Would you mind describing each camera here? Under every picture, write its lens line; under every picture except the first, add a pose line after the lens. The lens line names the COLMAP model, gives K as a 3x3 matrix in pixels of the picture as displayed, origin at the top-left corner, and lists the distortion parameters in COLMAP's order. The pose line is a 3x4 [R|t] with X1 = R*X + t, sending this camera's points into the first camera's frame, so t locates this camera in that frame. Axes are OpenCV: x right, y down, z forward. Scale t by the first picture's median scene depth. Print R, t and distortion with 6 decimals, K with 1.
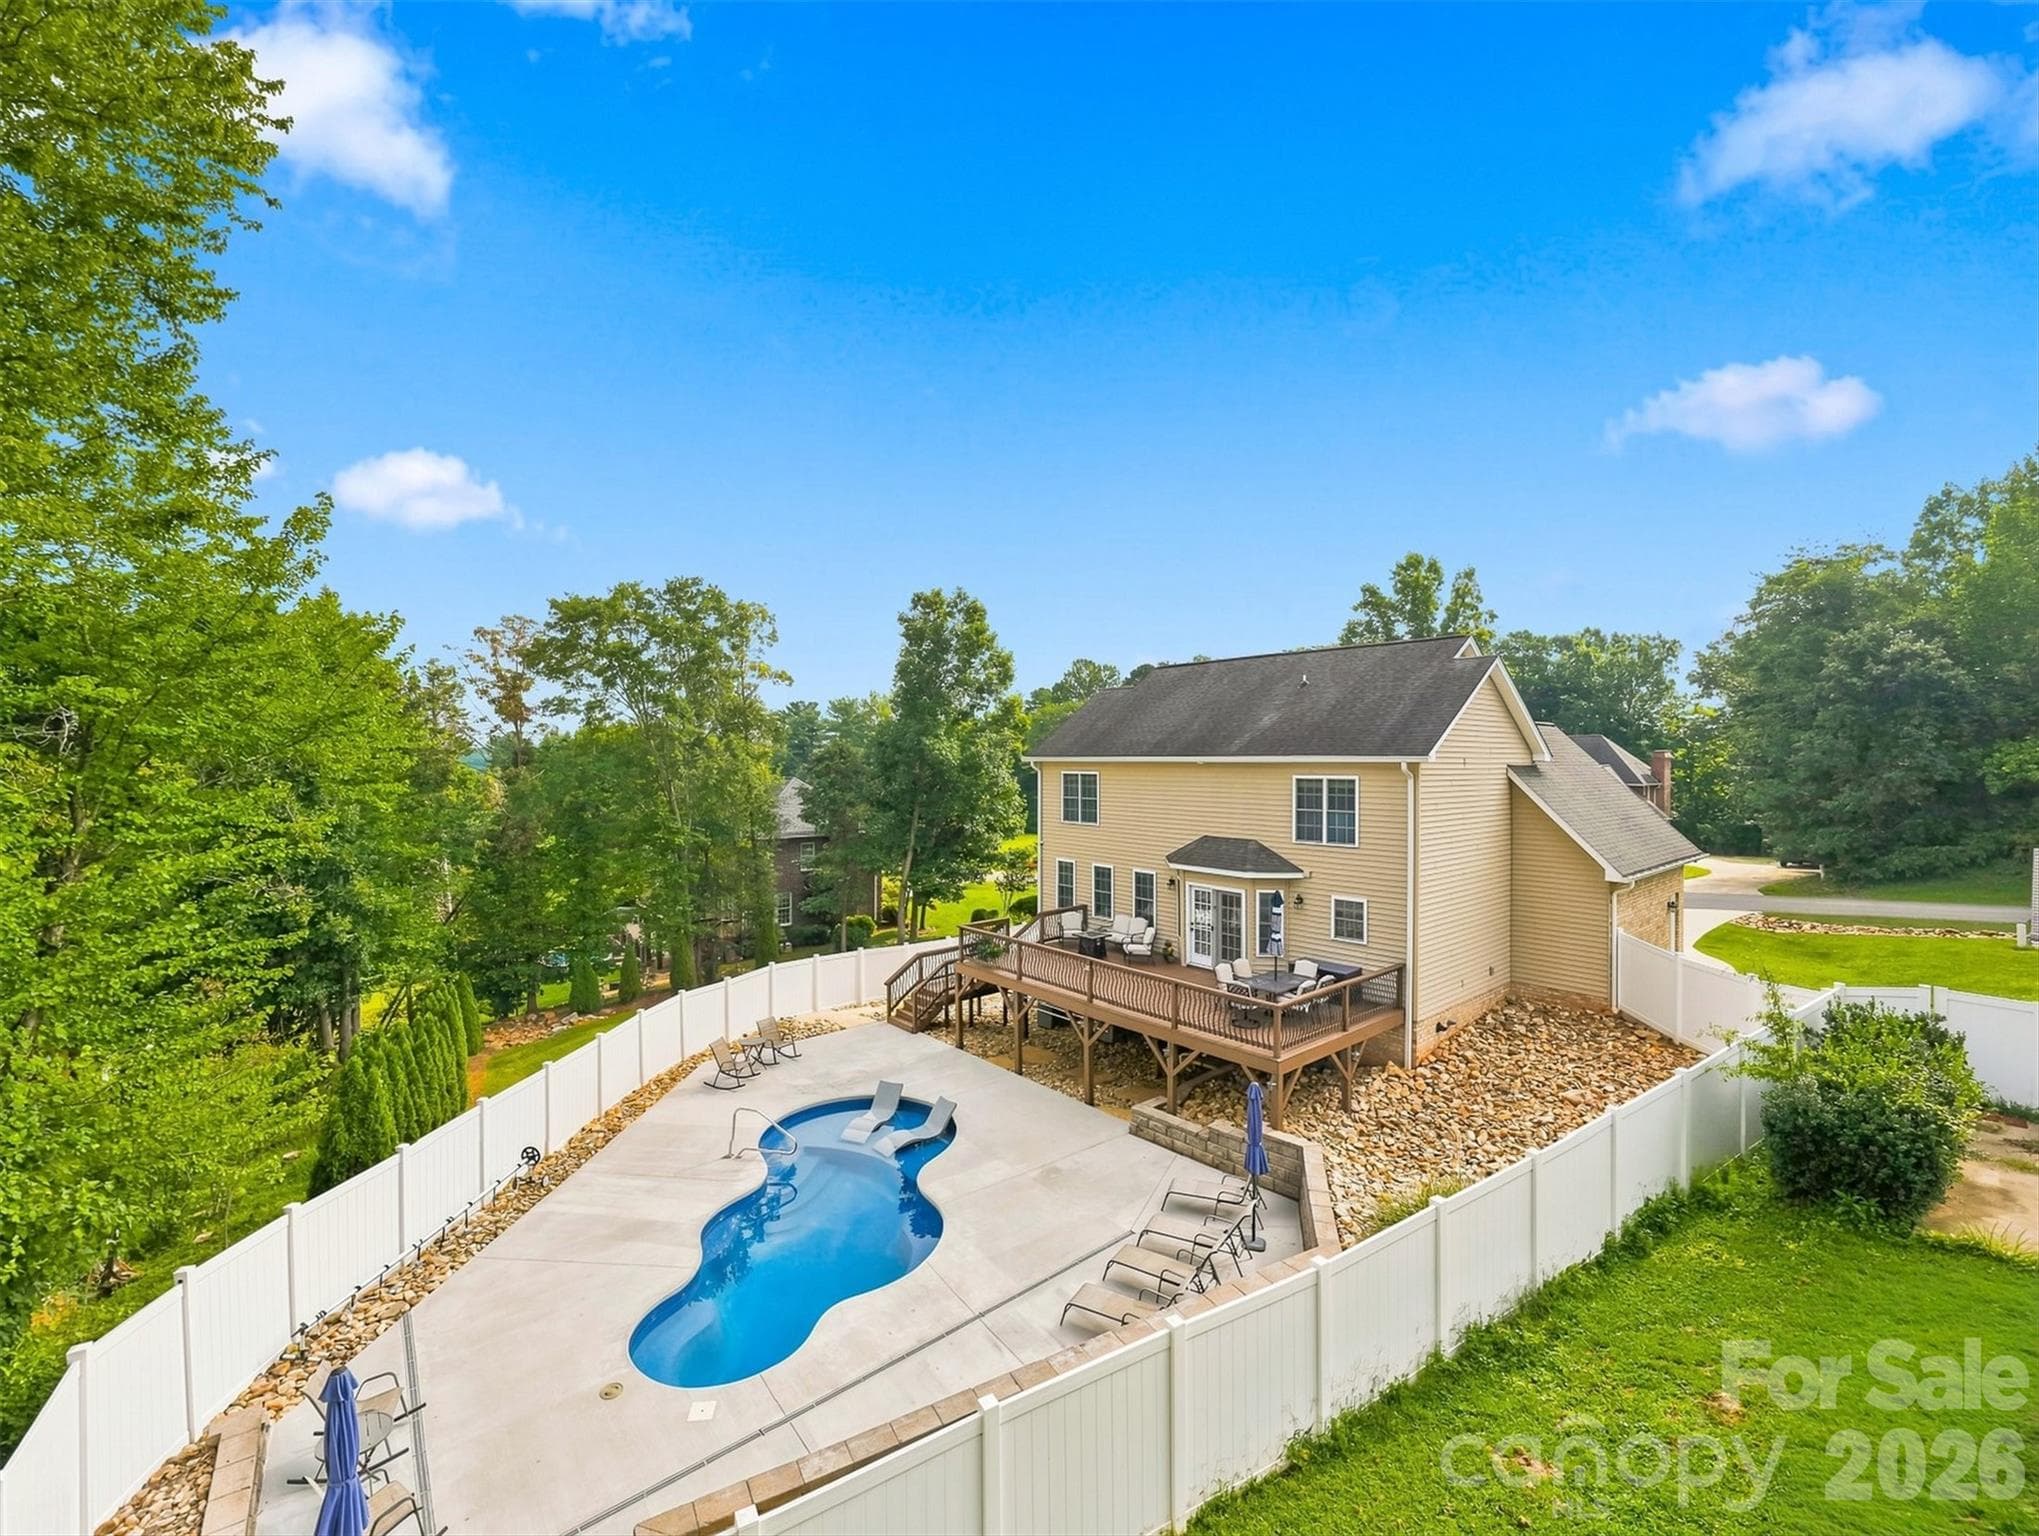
lens RADIAL K [[834.3, 0, 1016.9], [0, 834.3, 766.5], [0, 0, 1]] dist [-0.000718, 0.000019]
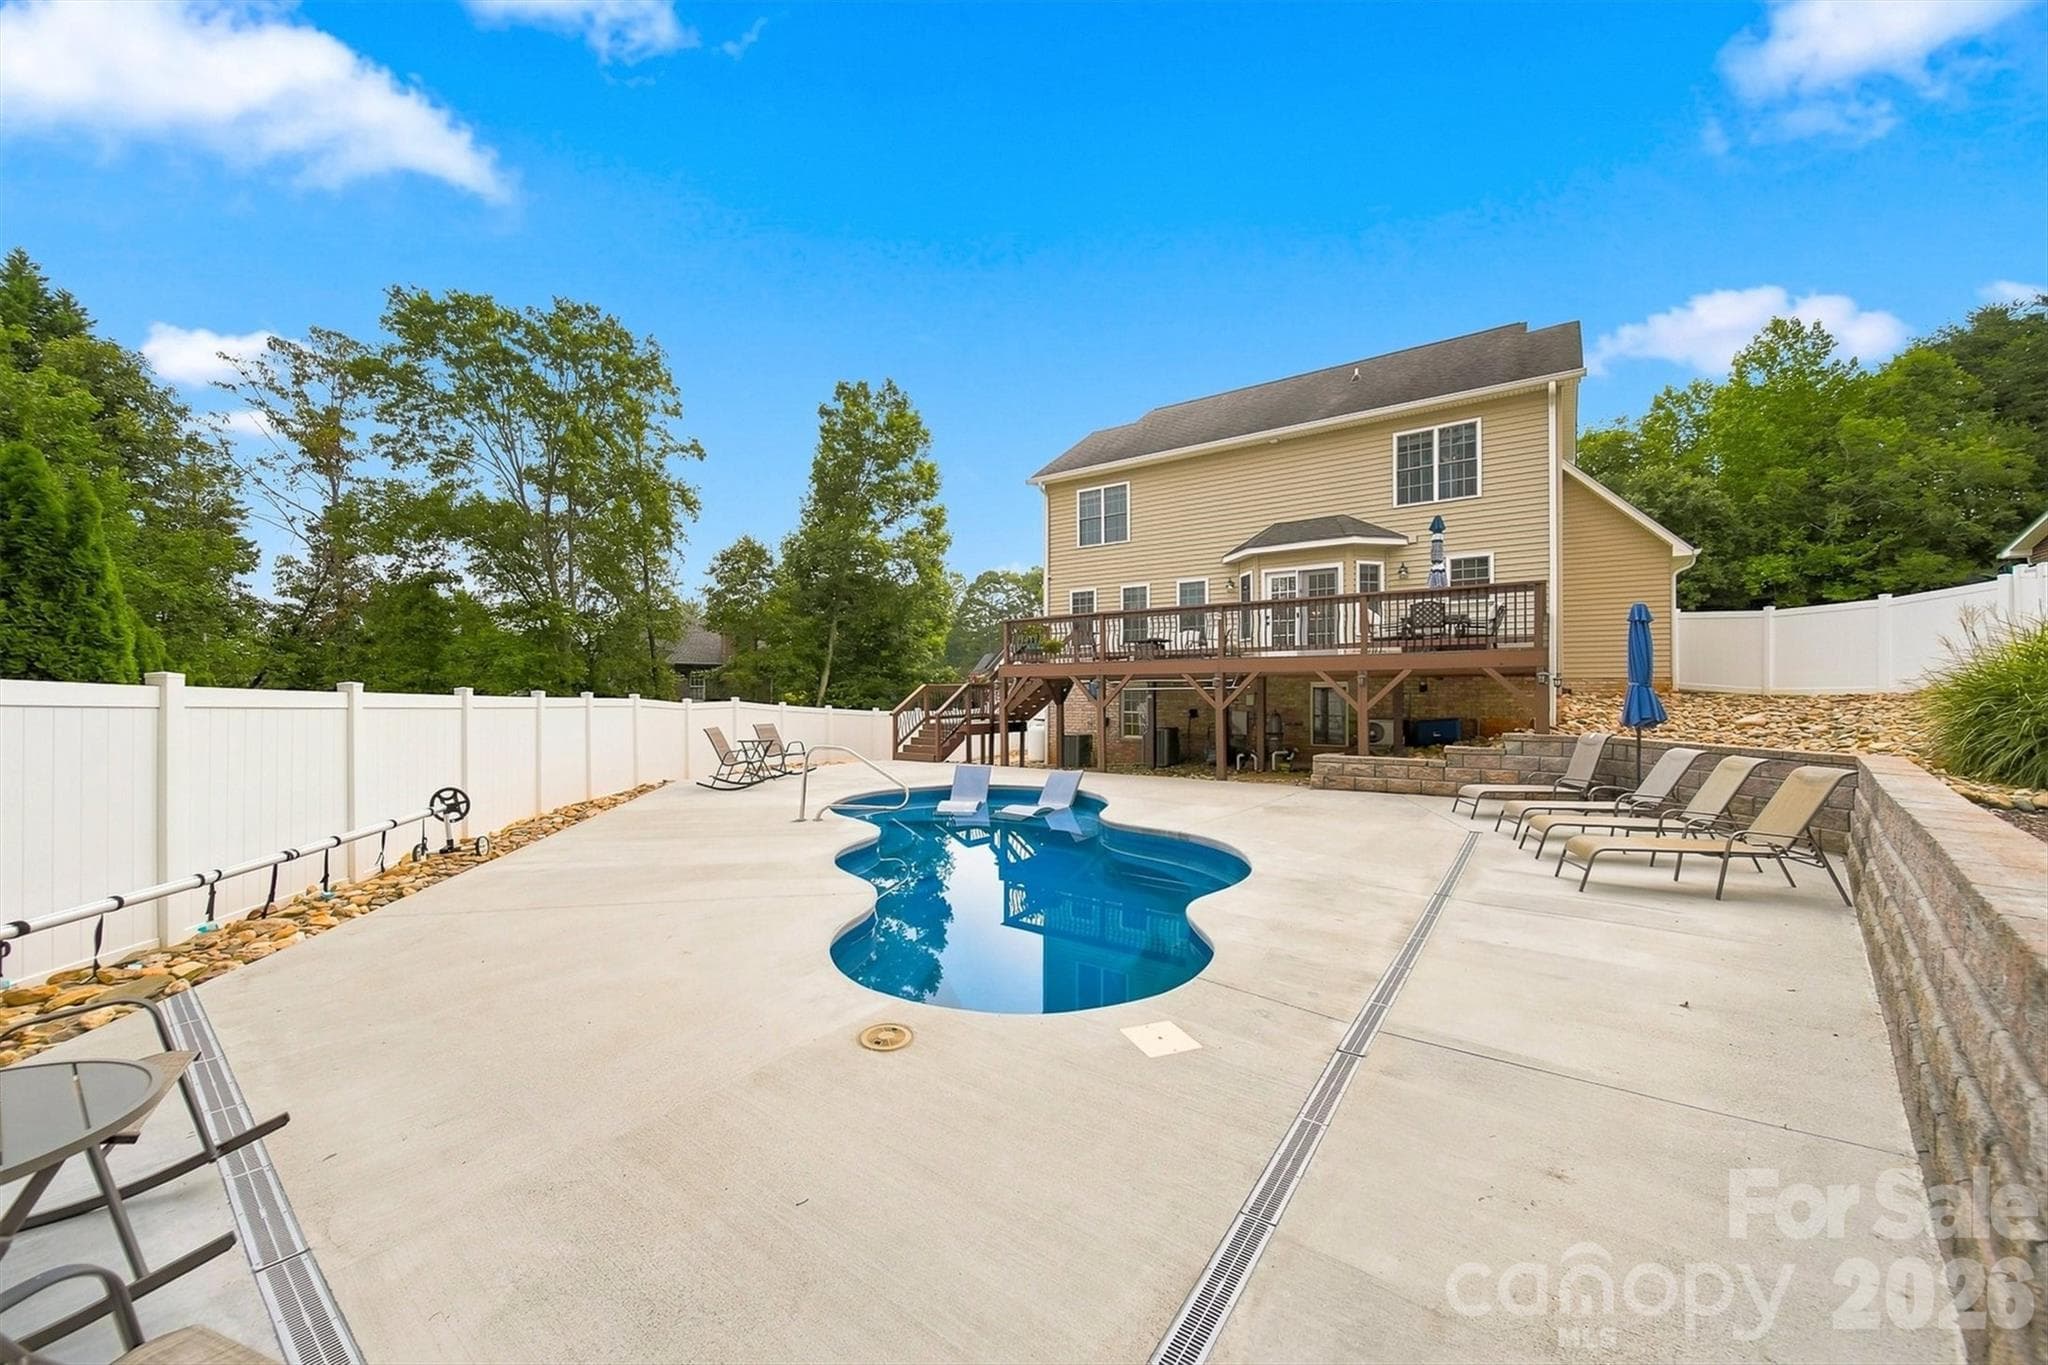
lens RADIAL K [[735.9, 0, 1029.1], [0, 735.9, 686.8], [0, 0, 1]] dist [0.000020, -0.000014]
pose [[0.970423, 0.001022, 0.241409, -0.242588], [0.000110, 0.999989, -0.004676, 0.286855], [-0.241411, 0.004564, 0.970412, 0.320709]]
